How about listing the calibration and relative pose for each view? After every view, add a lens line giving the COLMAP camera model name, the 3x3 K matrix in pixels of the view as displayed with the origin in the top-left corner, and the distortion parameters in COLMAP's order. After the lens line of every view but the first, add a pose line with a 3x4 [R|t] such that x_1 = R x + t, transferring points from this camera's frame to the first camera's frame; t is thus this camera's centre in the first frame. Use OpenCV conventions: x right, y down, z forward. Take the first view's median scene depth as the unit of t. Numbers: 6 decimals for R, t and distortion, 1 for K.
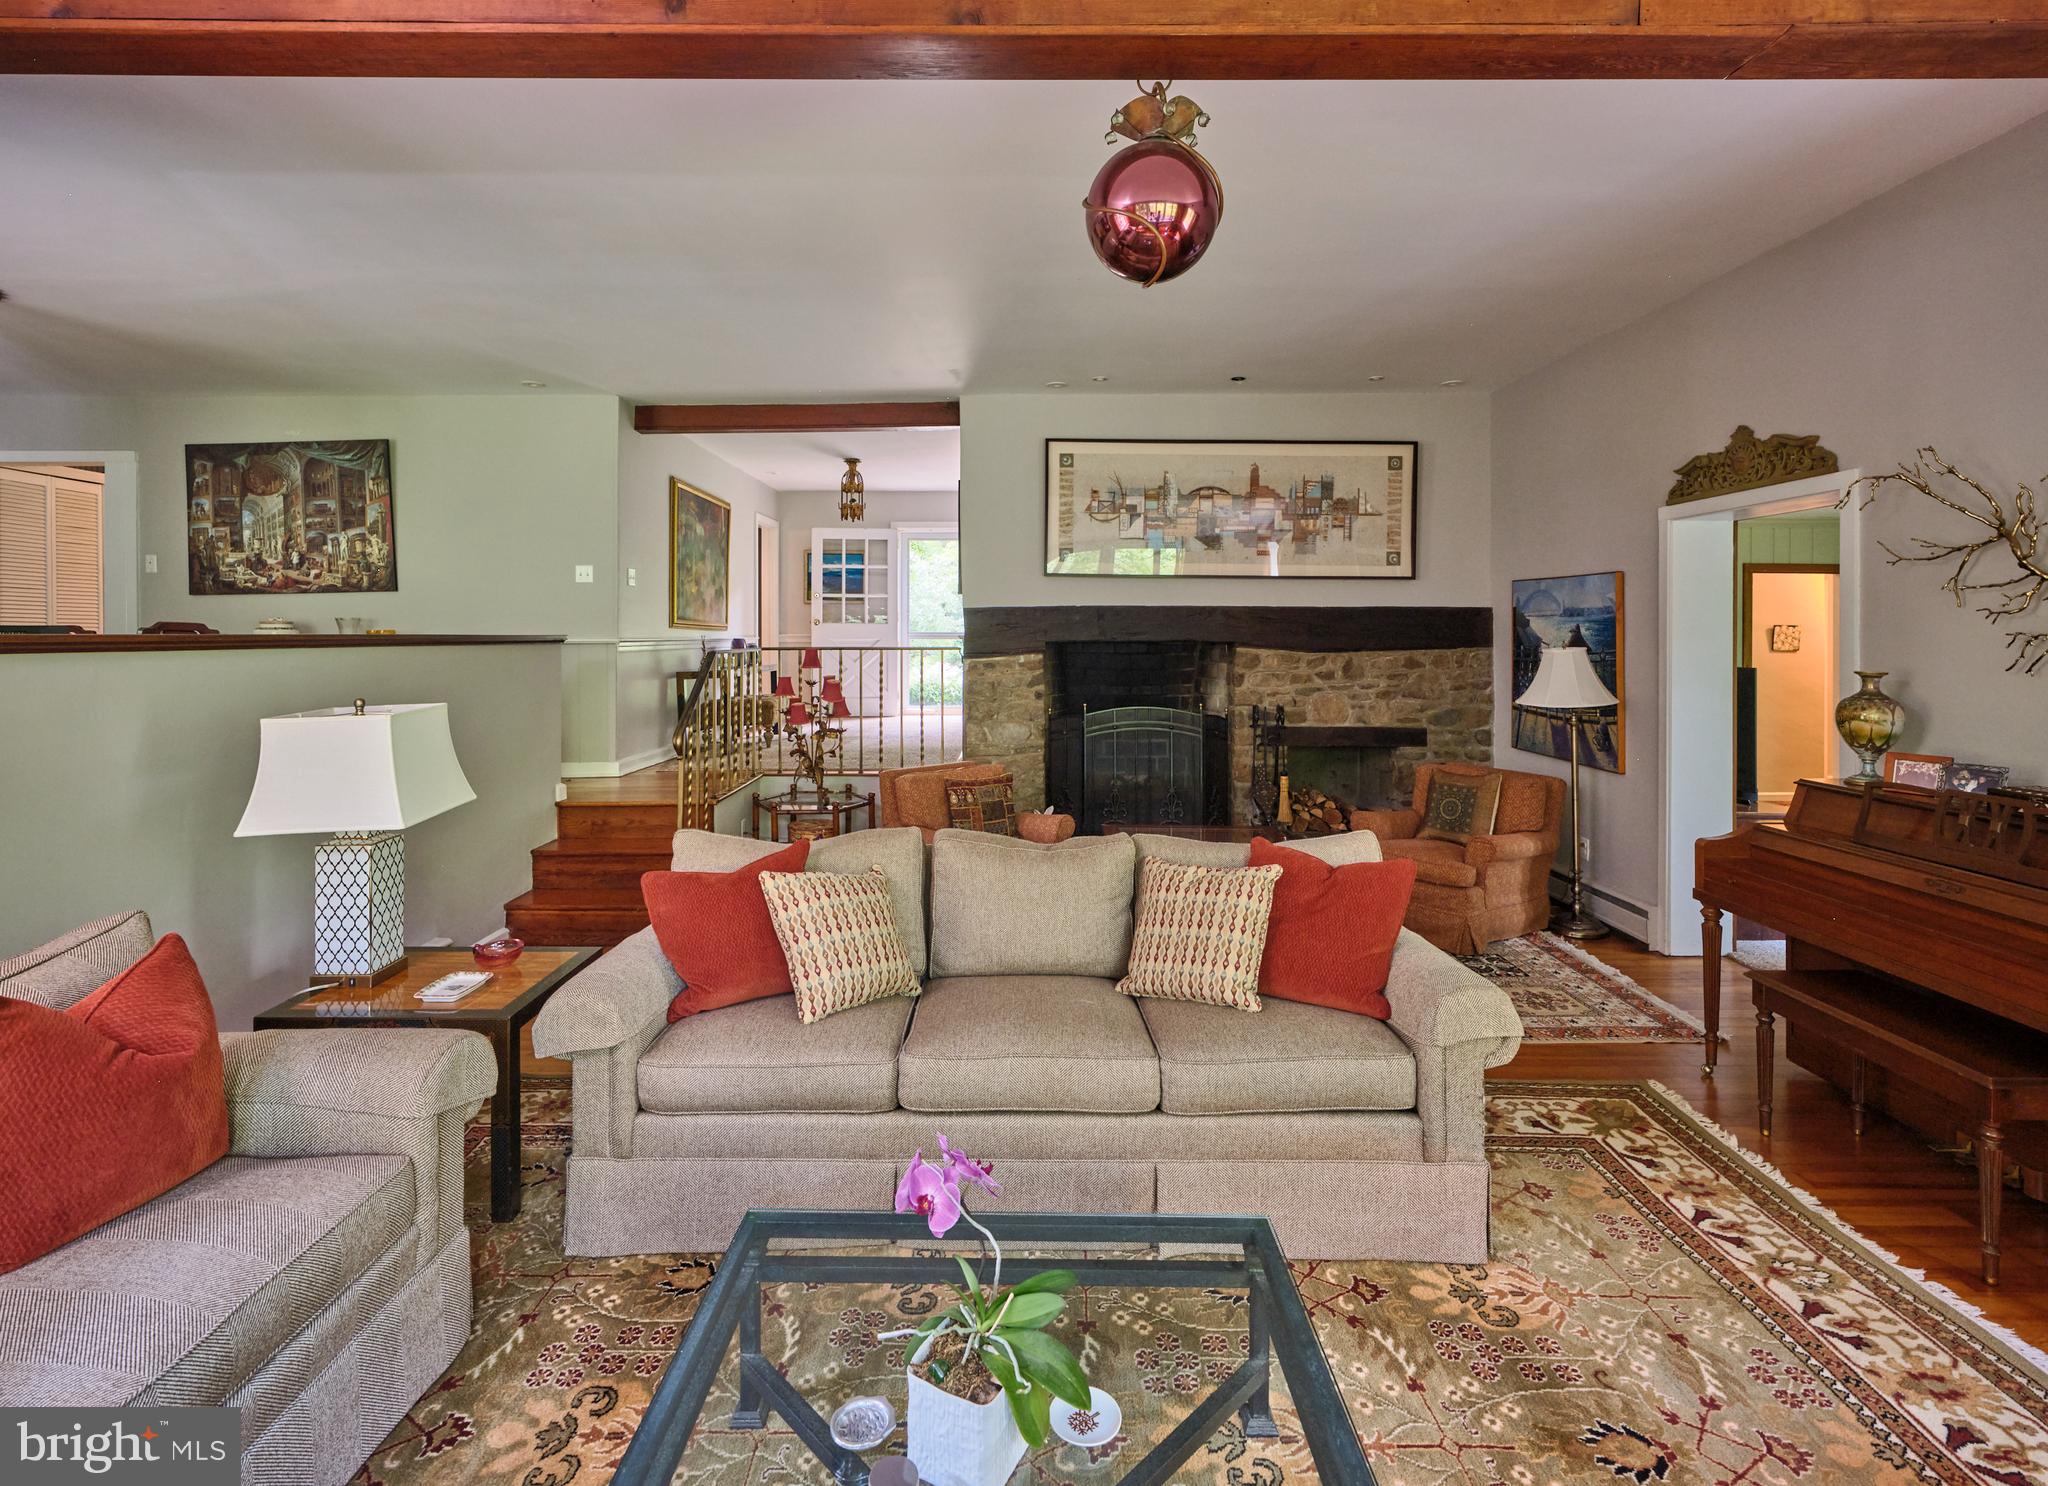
lens RADIAL K [[955.2, 0, 1021.5], [0, 955.2, 638.0], [0, 0, 1]] dist [-0.000687, 0.000082]
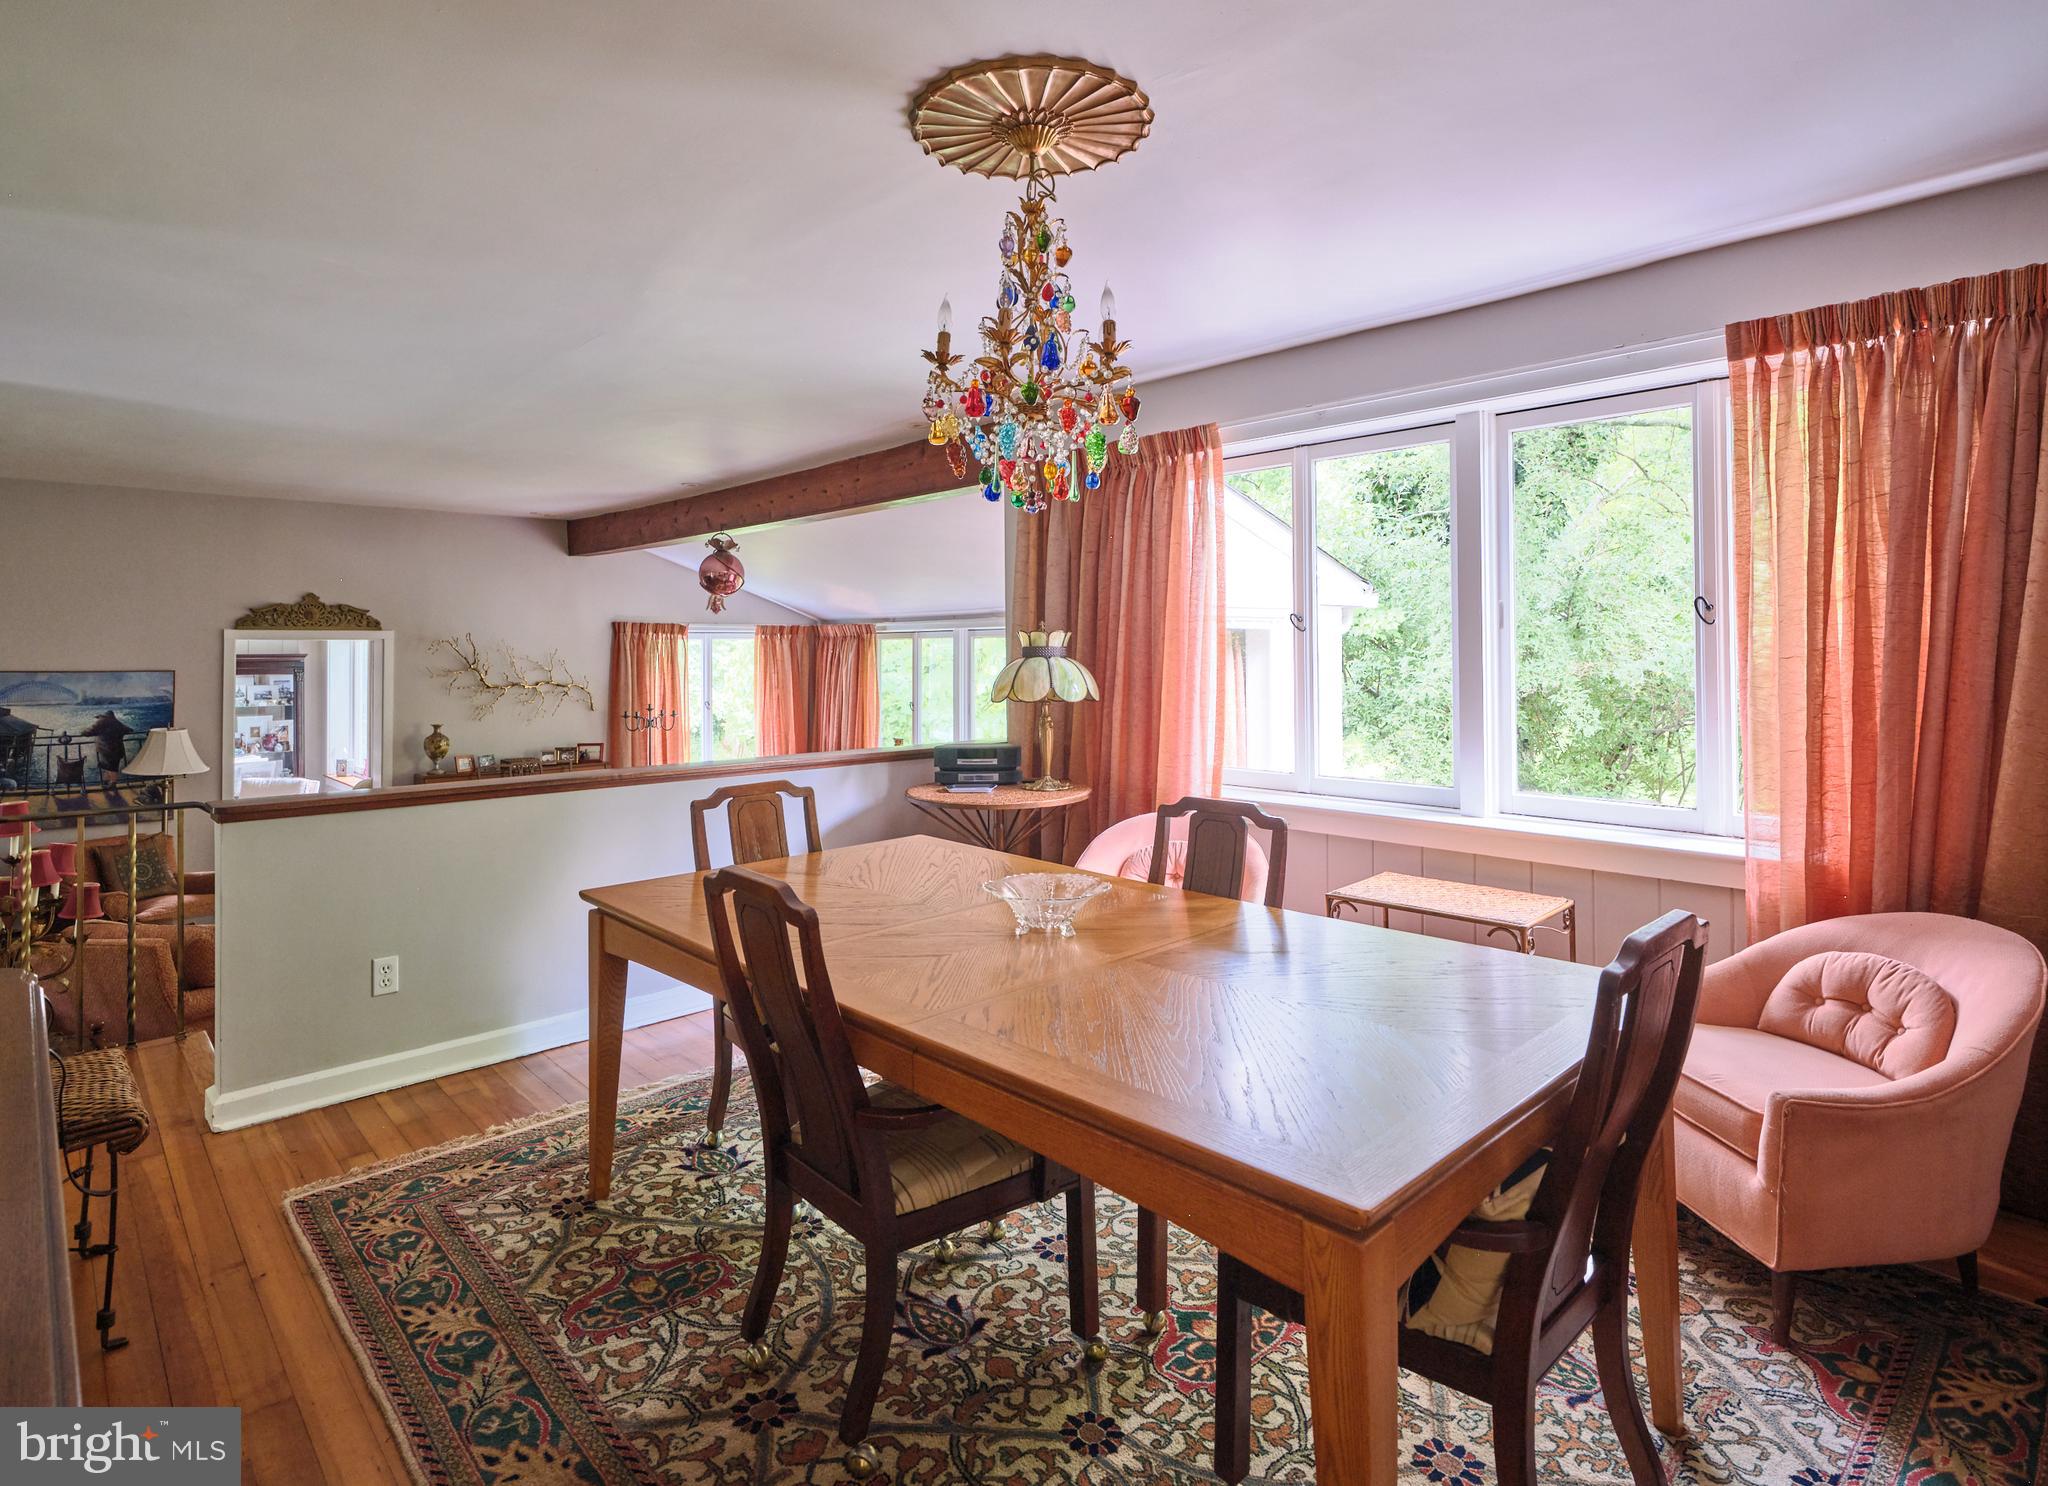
lens RADIAL K [[1060.8, 0, 1015.4], [0, 1060.8, 630.7], [0, 0, 1]] dist [0.000905, 0.000254]
pose [[-0.689276, 0.018944, 0.724251, -1.048388], [0.009155, 0.999806, -0.017438, -0.071552], [-0.724441, -0.005389, -0.689316, 0.947130]]
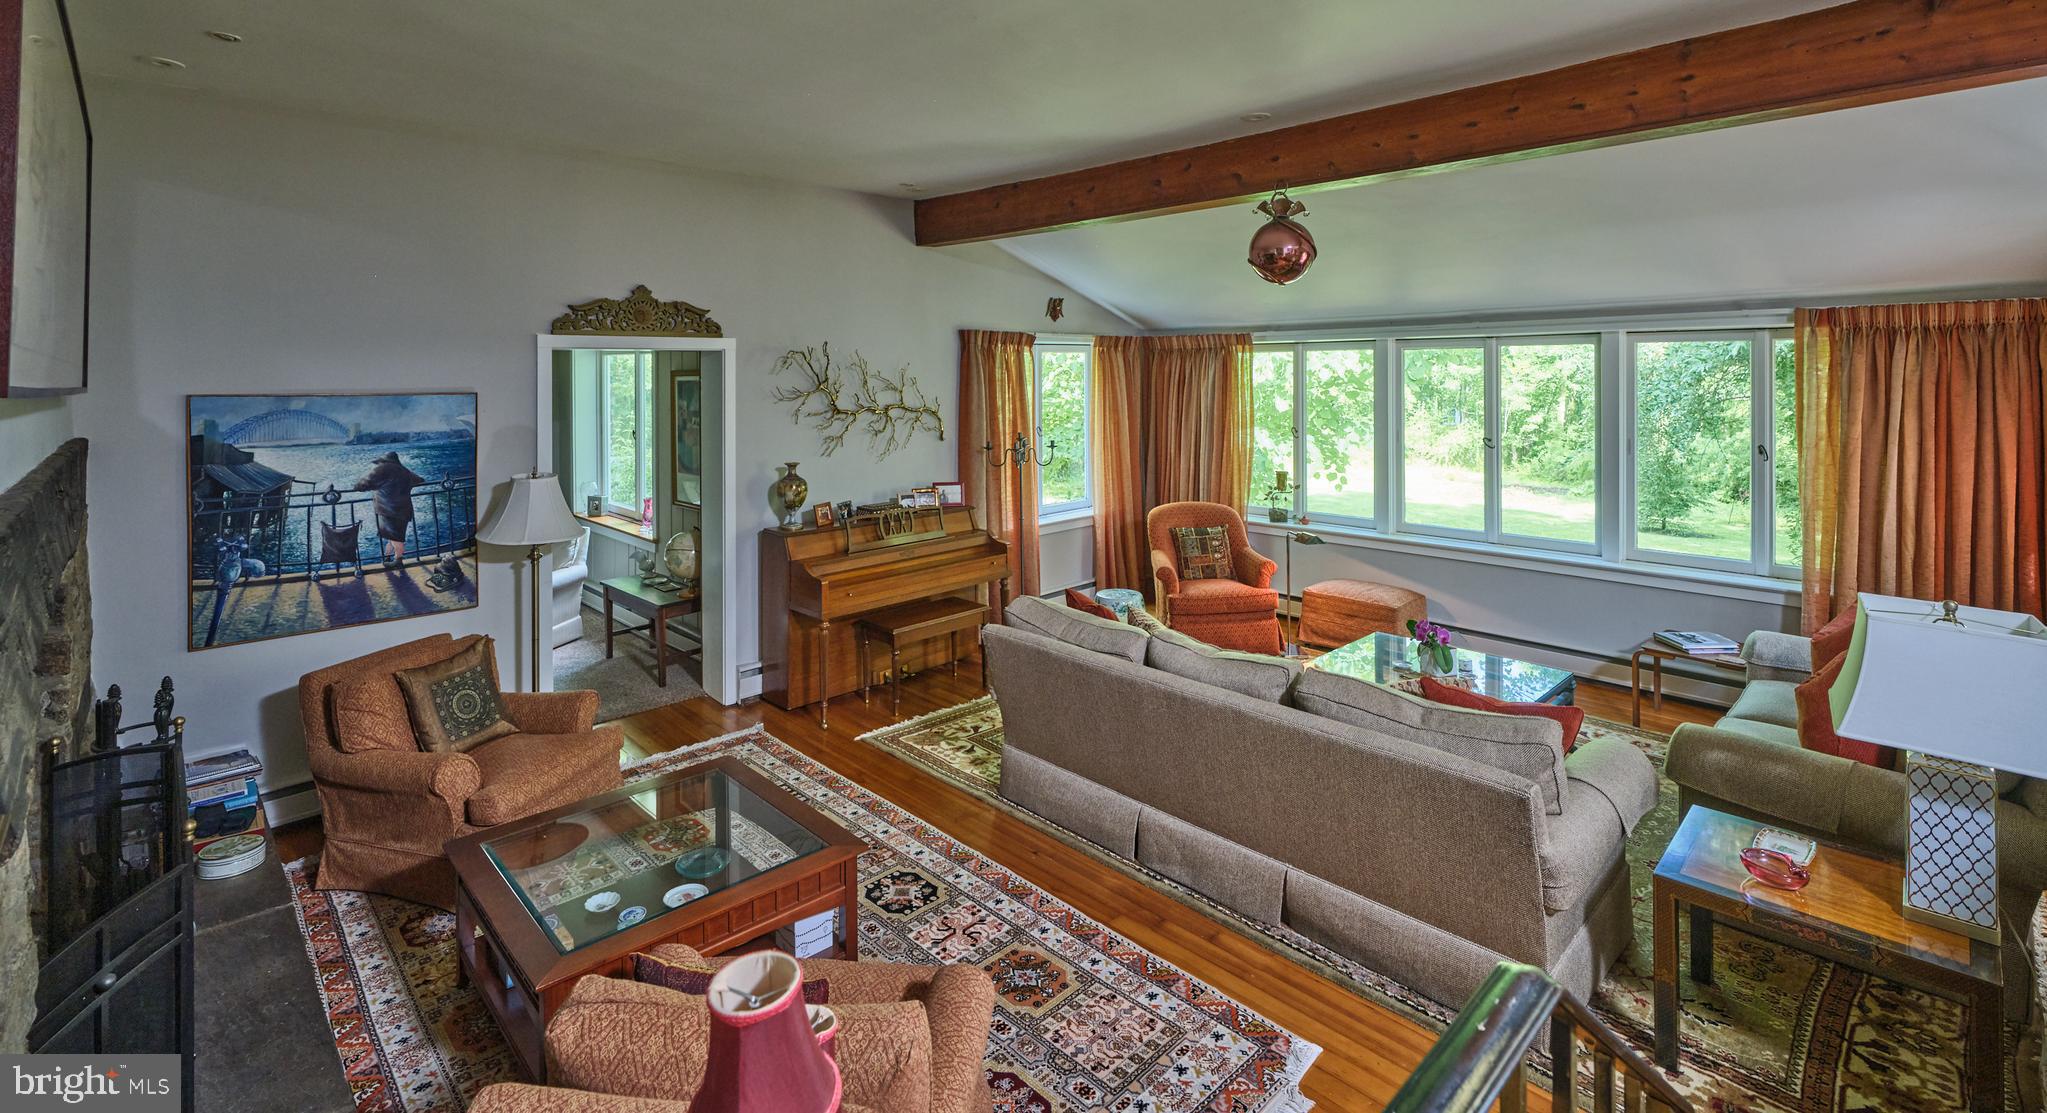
lens RADIAL K [[913.1, 0, 1020.2], [0, 913.1, 365.9], [0, 0, 1]] dist [-0.000502, 0.000095]
pose [[-0.693533, 0.007762, 0.720383, -0.321533], [0.009223, 0.999956, -0.001895, -0.071941], [-0.720366, 0.005330, -0.693574, 0.998455]]
